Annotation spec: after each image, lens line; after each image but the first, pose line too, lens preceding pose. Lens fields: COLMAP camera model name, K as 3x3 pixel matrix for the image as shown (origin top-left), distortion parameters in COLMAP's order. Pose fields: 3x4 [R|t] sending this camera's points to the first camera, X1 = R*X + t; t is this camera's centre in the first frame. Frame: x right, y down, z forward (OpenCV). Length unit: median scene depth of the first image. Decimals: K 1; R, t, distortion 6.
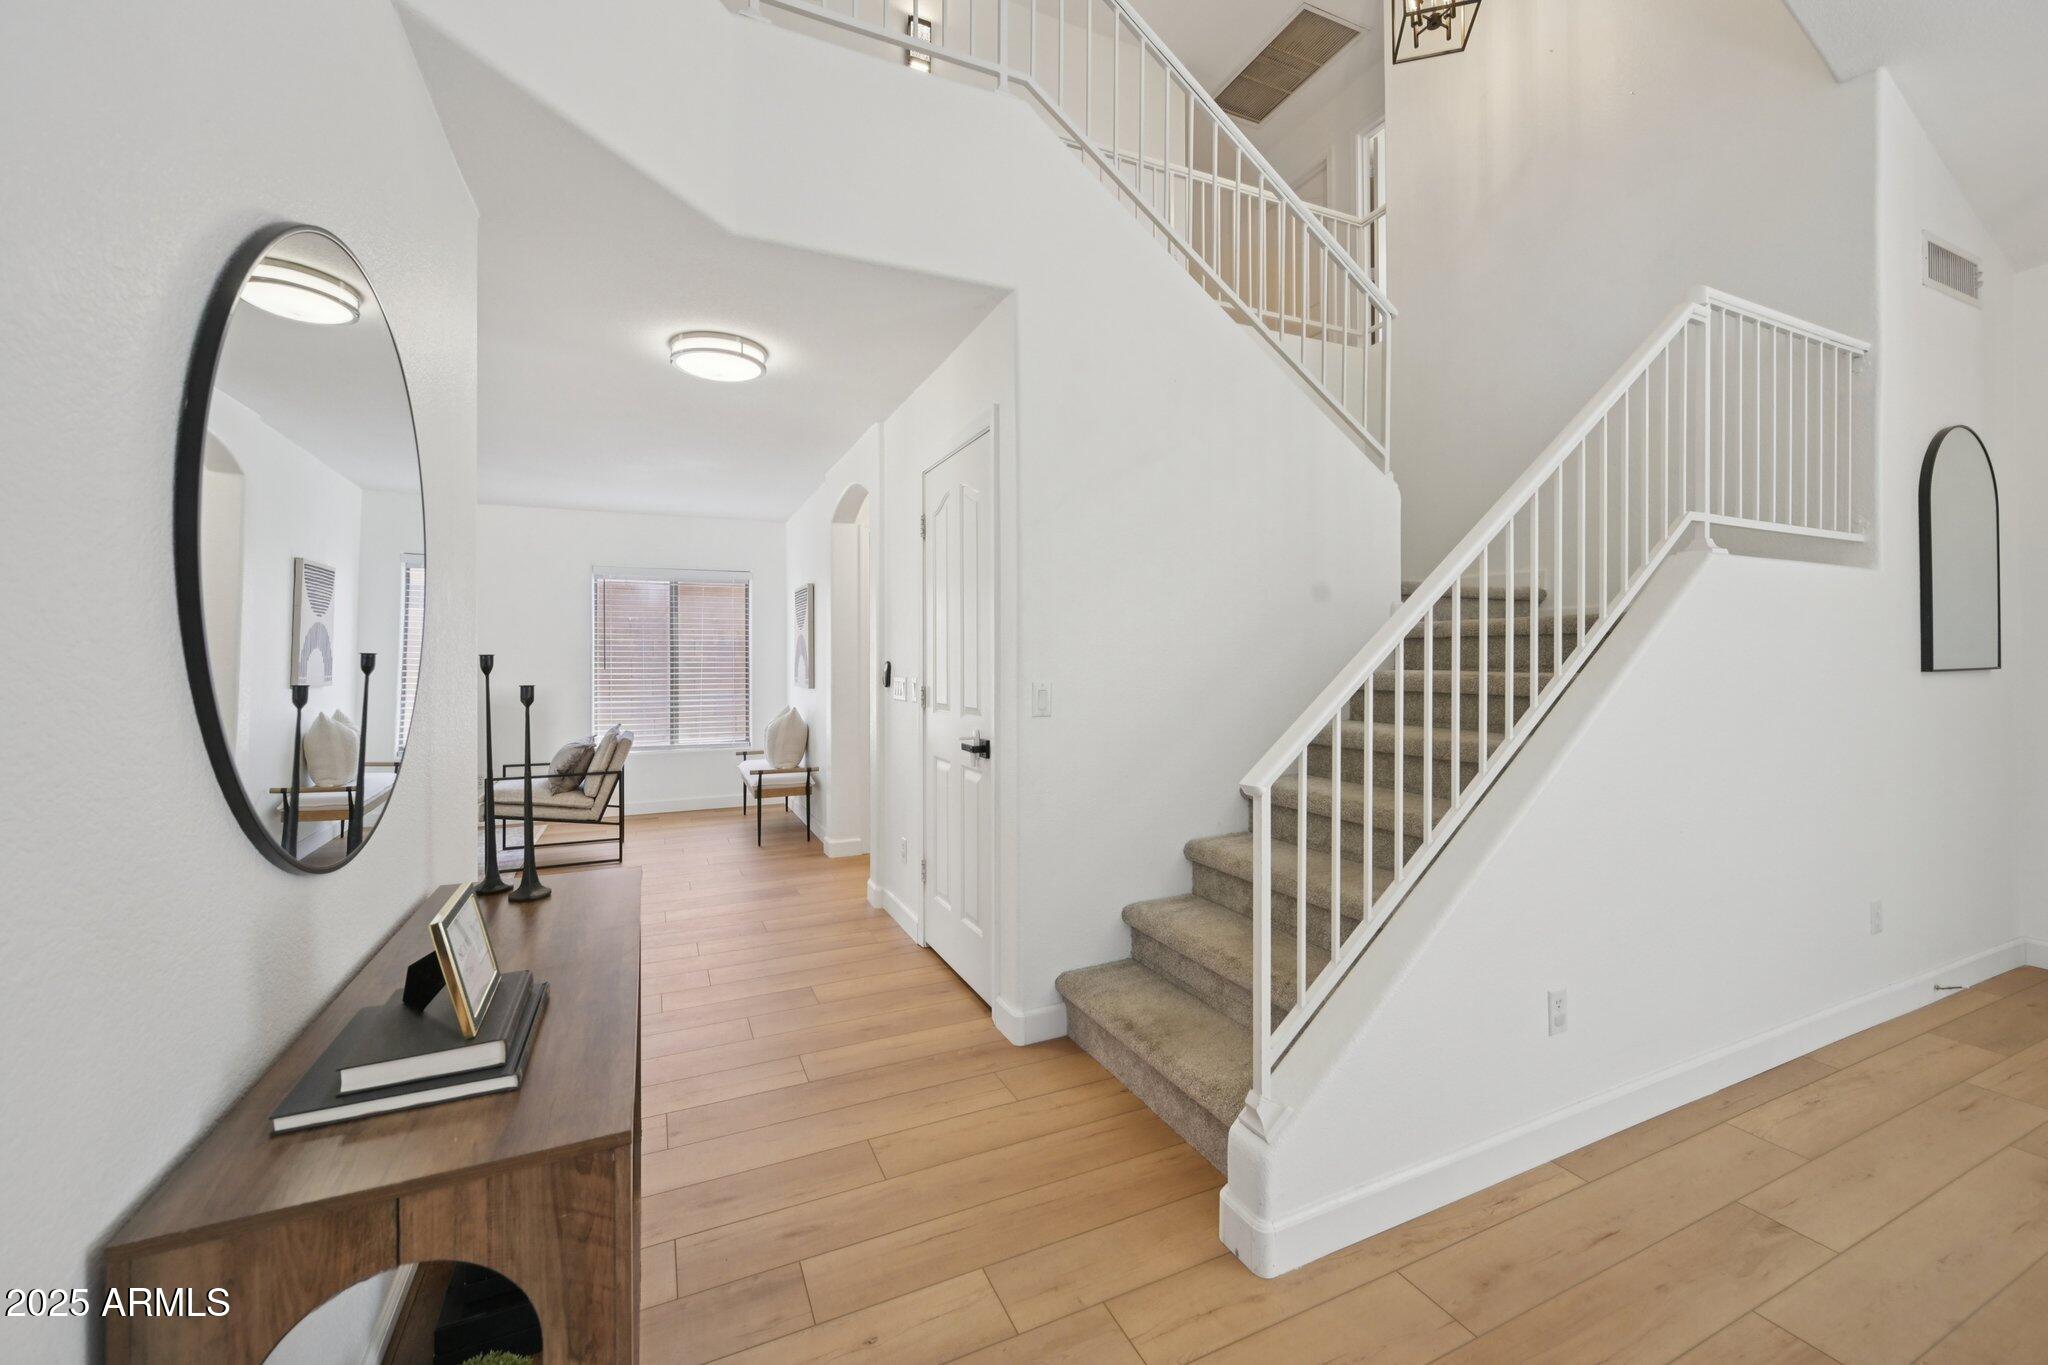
lens RADIAL K [[817.7, 0, 1022.8], [0, 817.7, 672.5], [0, 0, 1]] dist [0.009599, 0.000656]
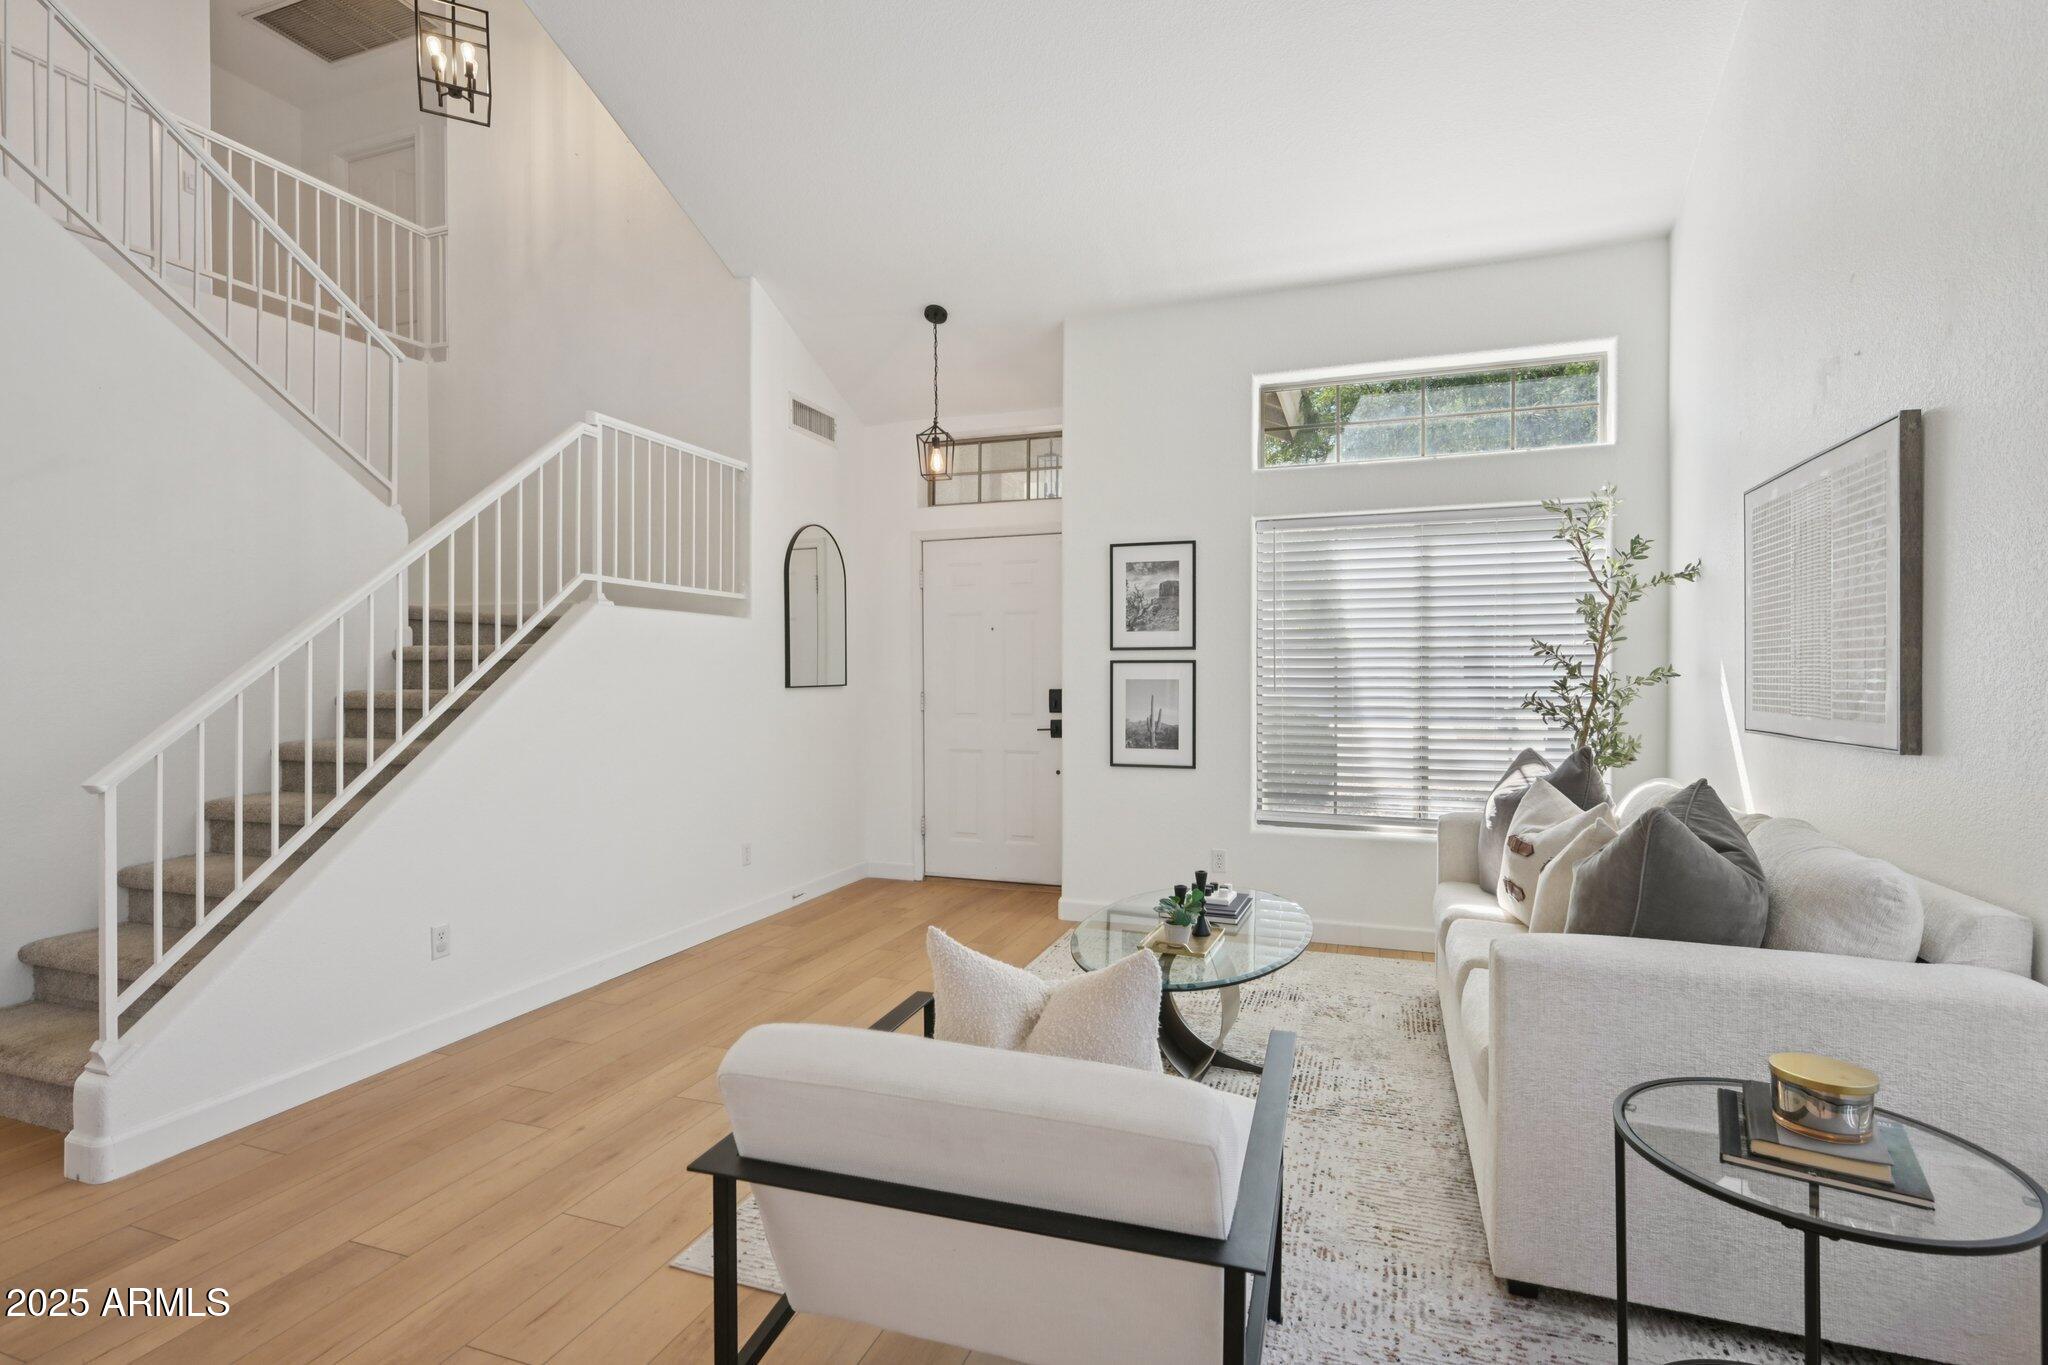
lens RADIAL K [[996.2, 0, 1018.7], [0, 996.2, 687.2], [0, 0, 1]] dist [0.005186, 0.001607]
pose [[0.710460, -0.006820, 0.703705, 0.145688], [0.010083, 0.999949, -0.000489, 0.004005], [-0.703665, 0.007443, 0.710492, -0.699778]]
